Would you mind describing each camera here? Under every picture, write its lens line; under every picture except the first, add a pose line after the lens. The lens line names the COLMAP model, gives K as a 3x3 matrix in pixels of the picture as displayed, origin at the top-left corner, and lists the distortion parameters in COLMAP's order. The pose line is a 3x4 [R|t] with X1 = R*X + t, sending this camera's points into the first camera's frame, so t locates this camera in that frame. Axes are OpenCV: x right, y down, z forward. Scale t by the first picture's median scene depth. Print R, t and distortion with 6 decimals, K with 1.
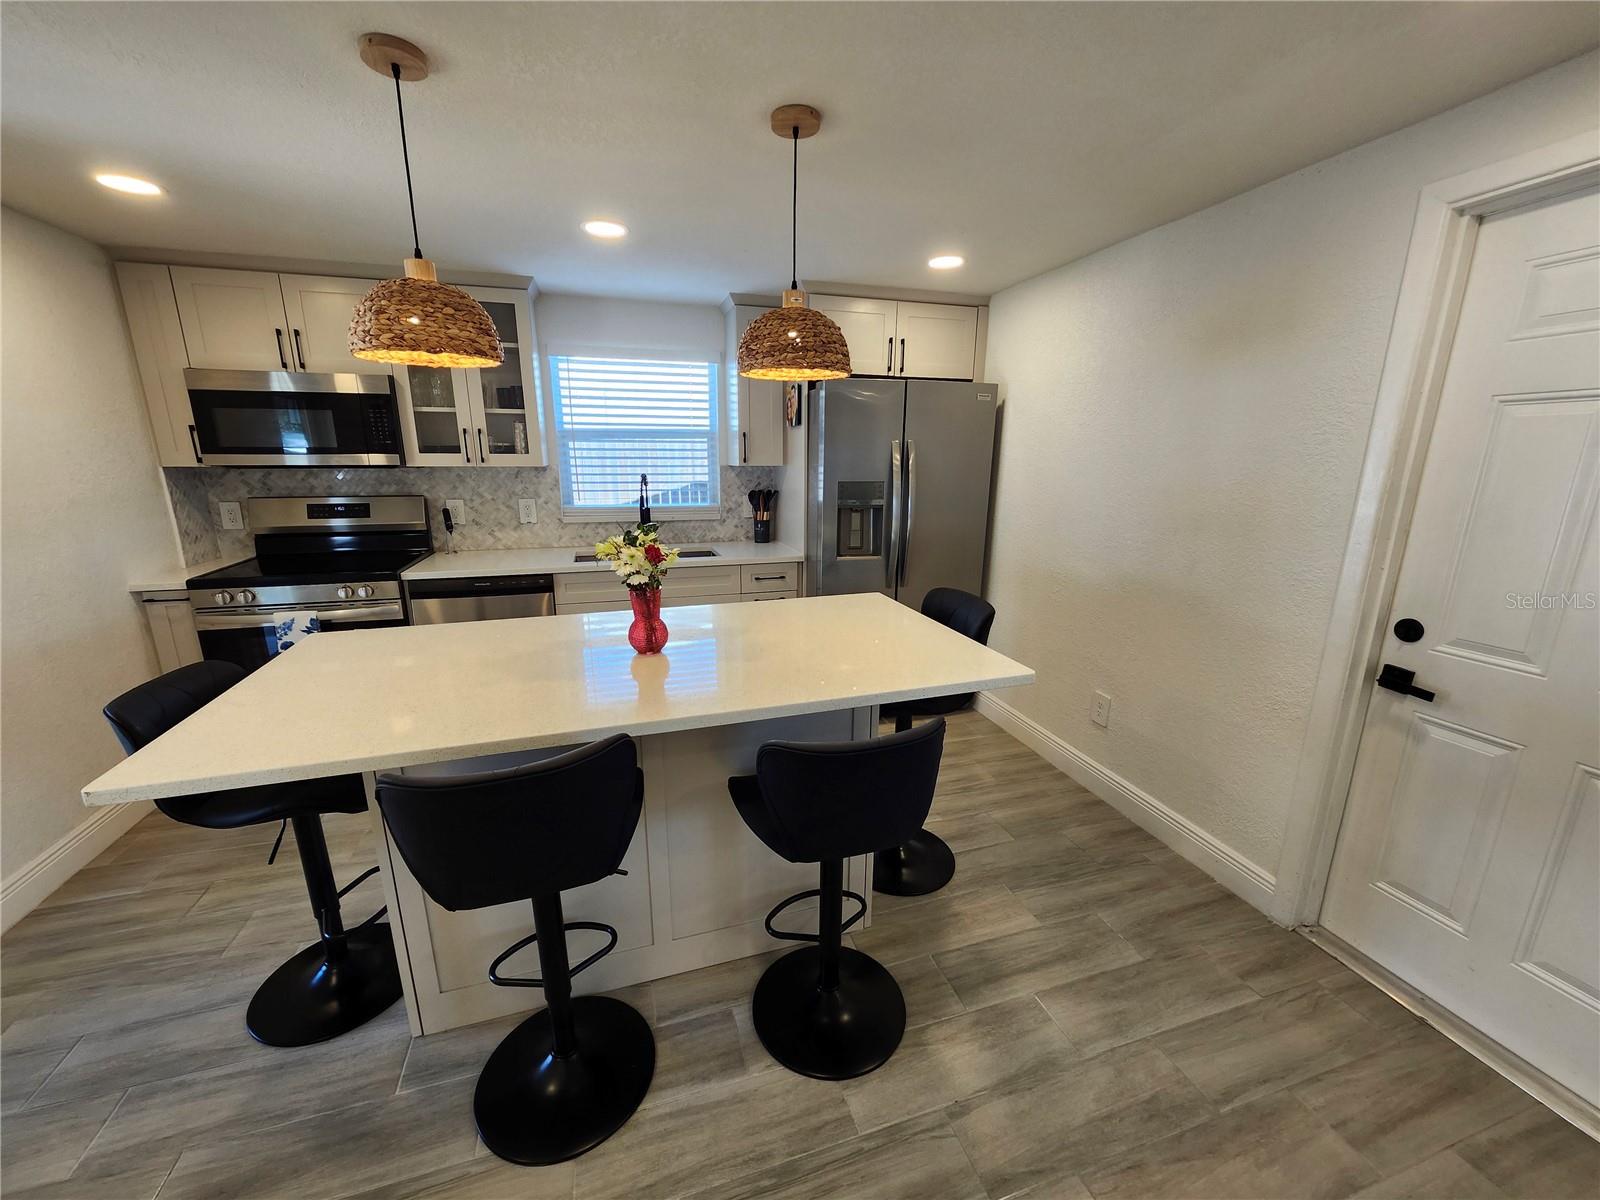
lens RADIAL K [[627.0, 0, 793.7], [0, 627.0, 603.3], [0, 0, 1]] dist [-0.000387, -0.000255]
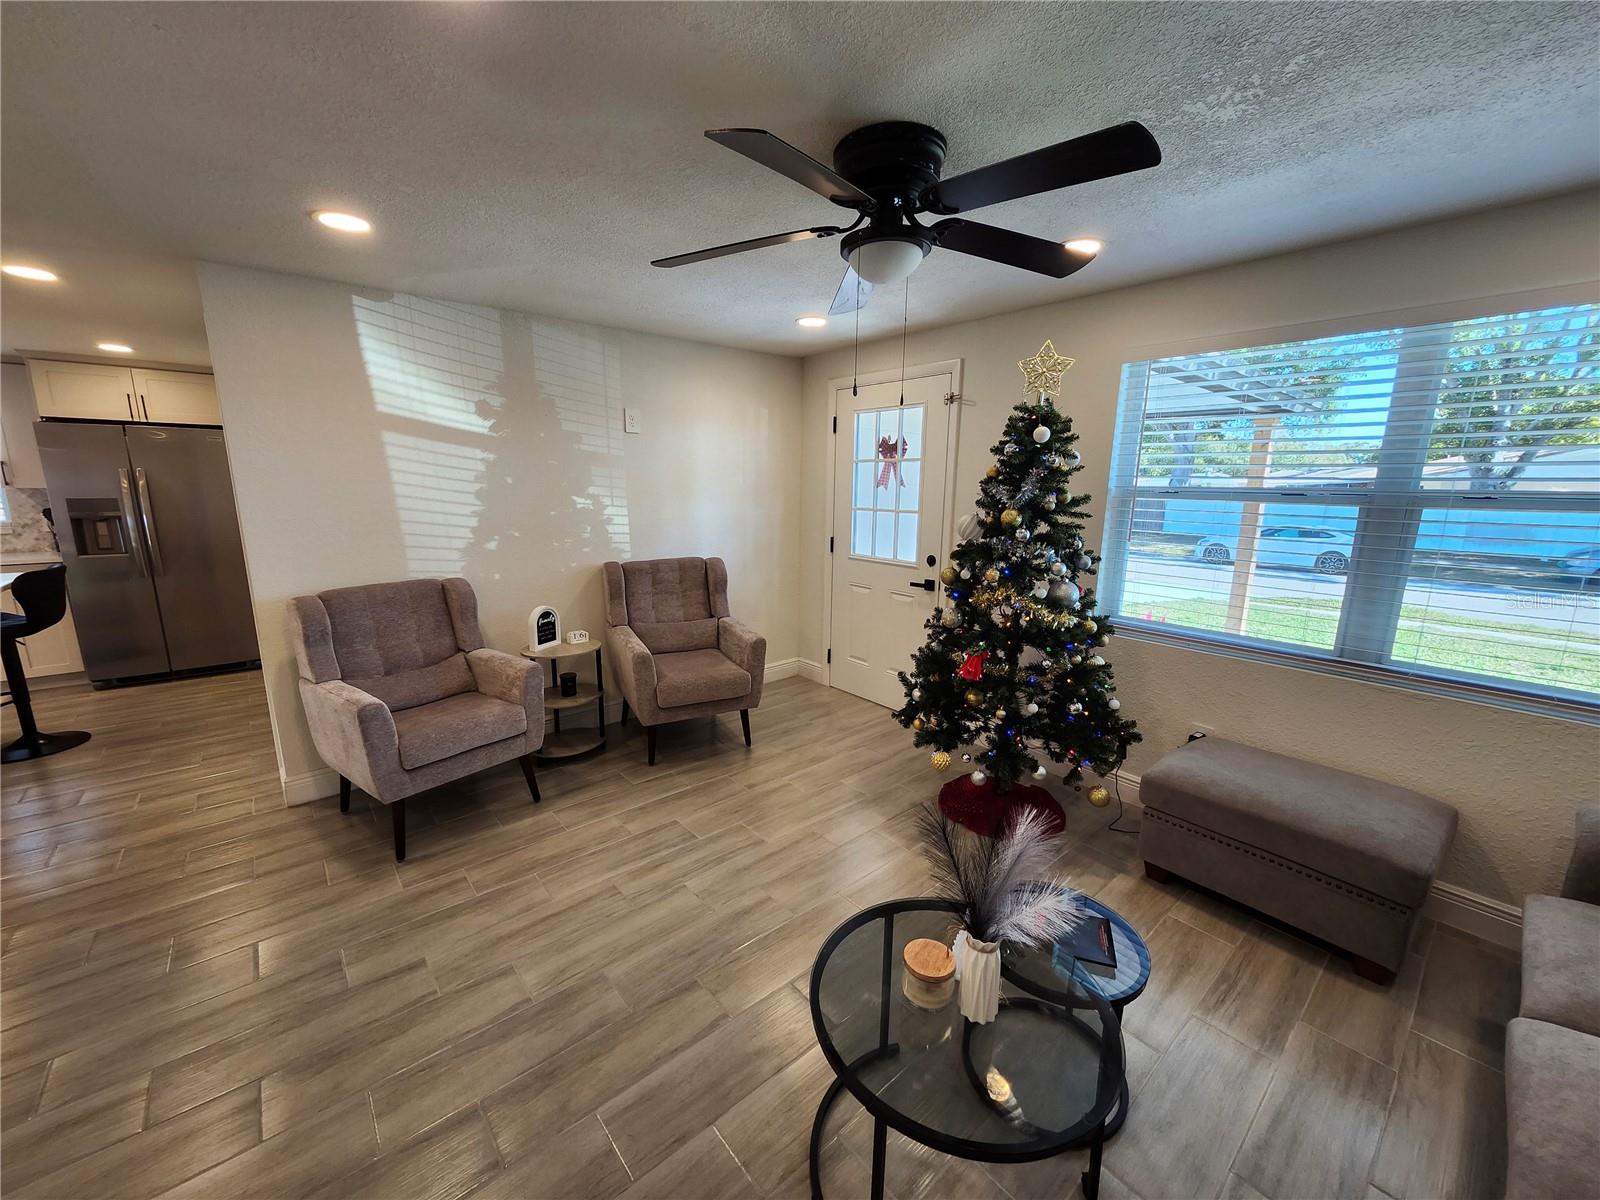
lens RADIAL K [[627.0, 0, 793.7], [0, 627.0, 603.3], [0, 0, 1]] dist [-0.000387, -0.000255]
pose [[0.919926, -0.082168, 0.383385, 1.047617], [0.098258, 0.994906, -0.022540, 0.227700], [-0.379580, 0.058406, 0.923313, -0.867191]]
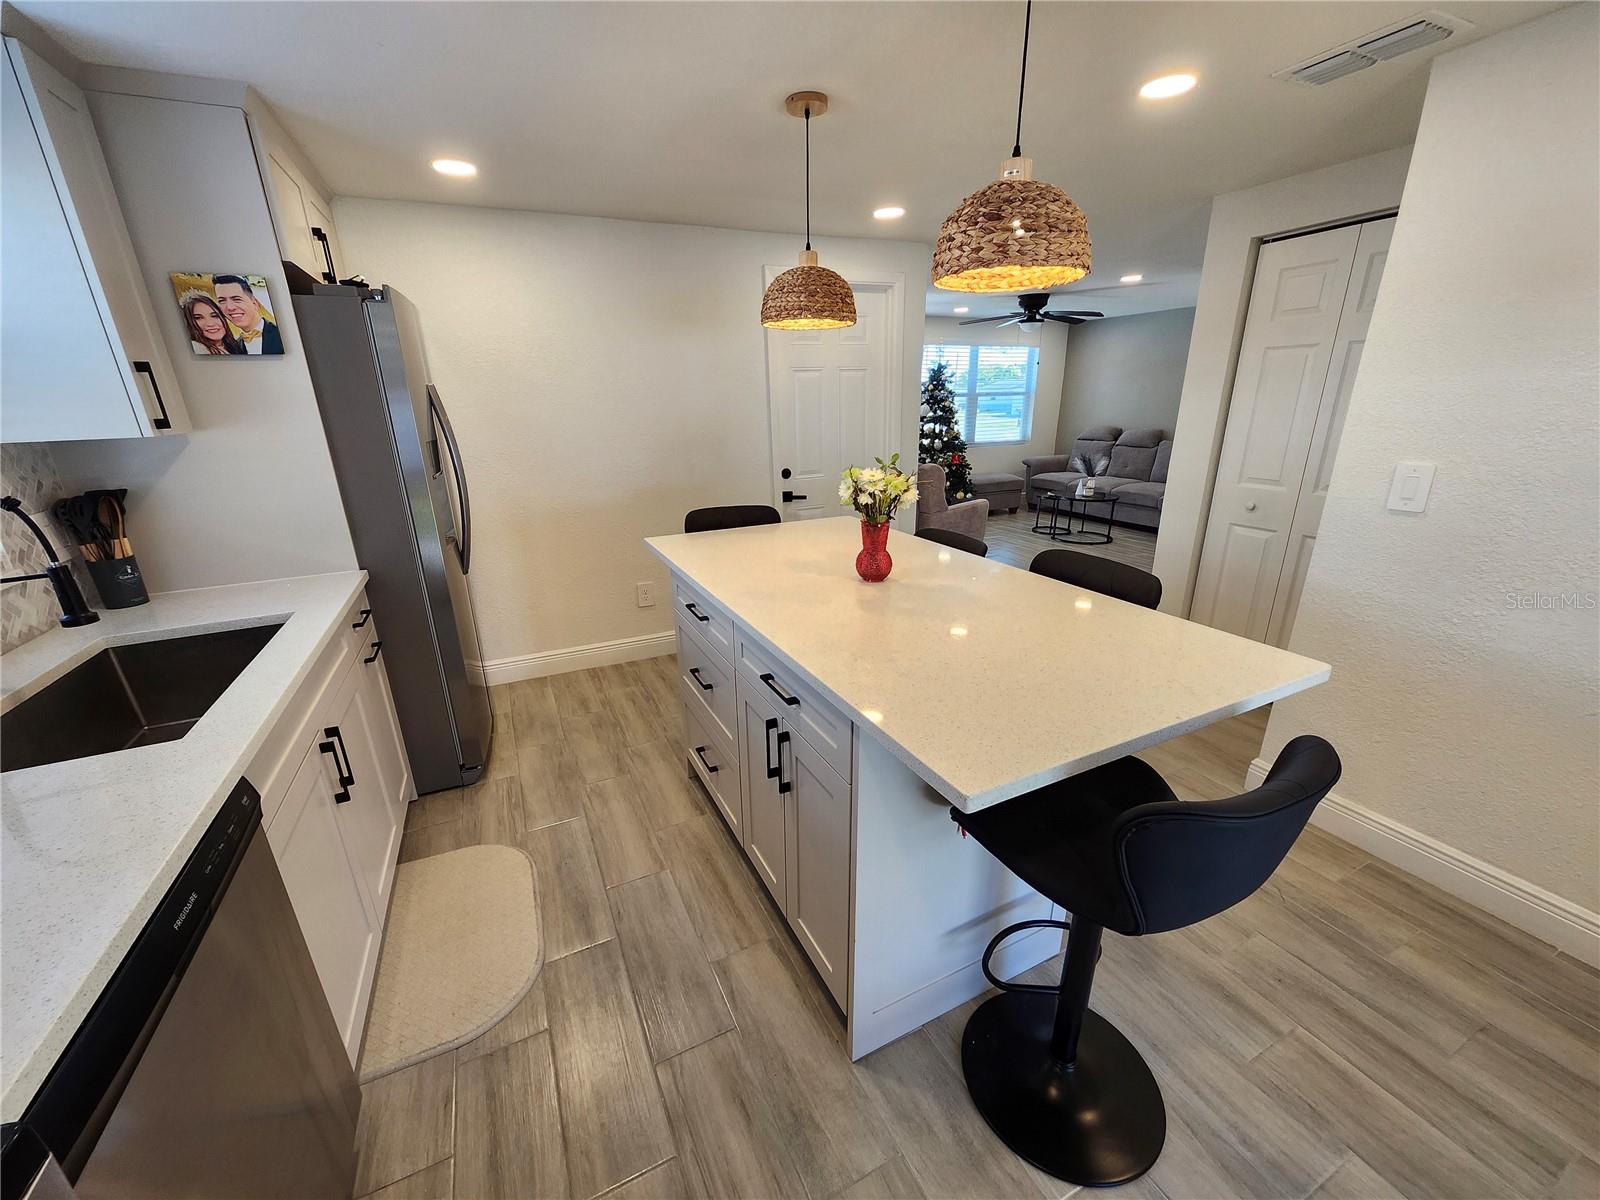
lens RADIAL K [[627.0, 0, 793.7], [0, 627.0, 603.3], [0, 0, 1]] dist [-0.000387, -0.000255]
pose [[-0.143309, -0.314984, 0.938215, -0.764181], [0.256440, 0.903804, 0.342602, -0.179916], [-0.955877, 0.289694, -0.048748, 0.739920]]
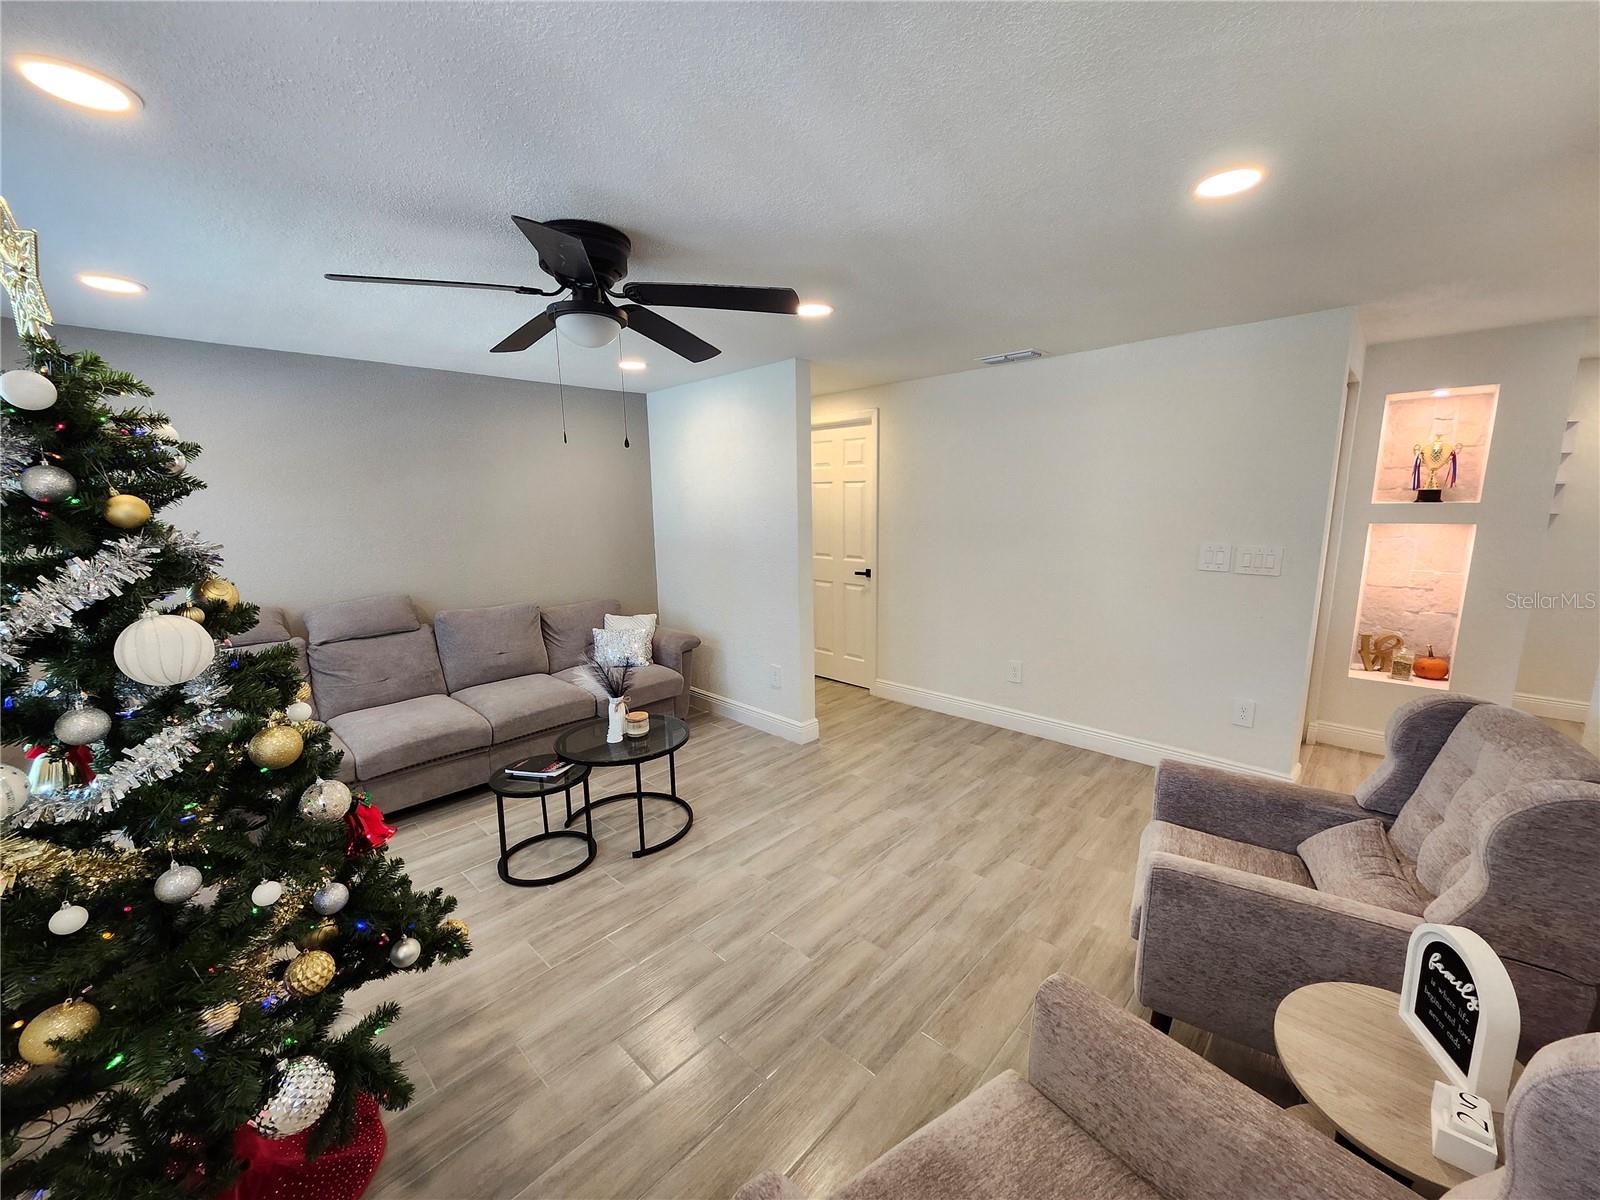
lens RADIAL K [[627.0, 0, 793.7], [0, 627.0, 603.3], [0, 0, 1]] dist [-0.000387, -0.000255]
pose [[-0.880509, 0.090839, -0.465244, 1.529900], [-0.100380, 0.923478, 0.370286, -0.111257], [0.463279, 0.372741, -0.804013, 0.396030]]
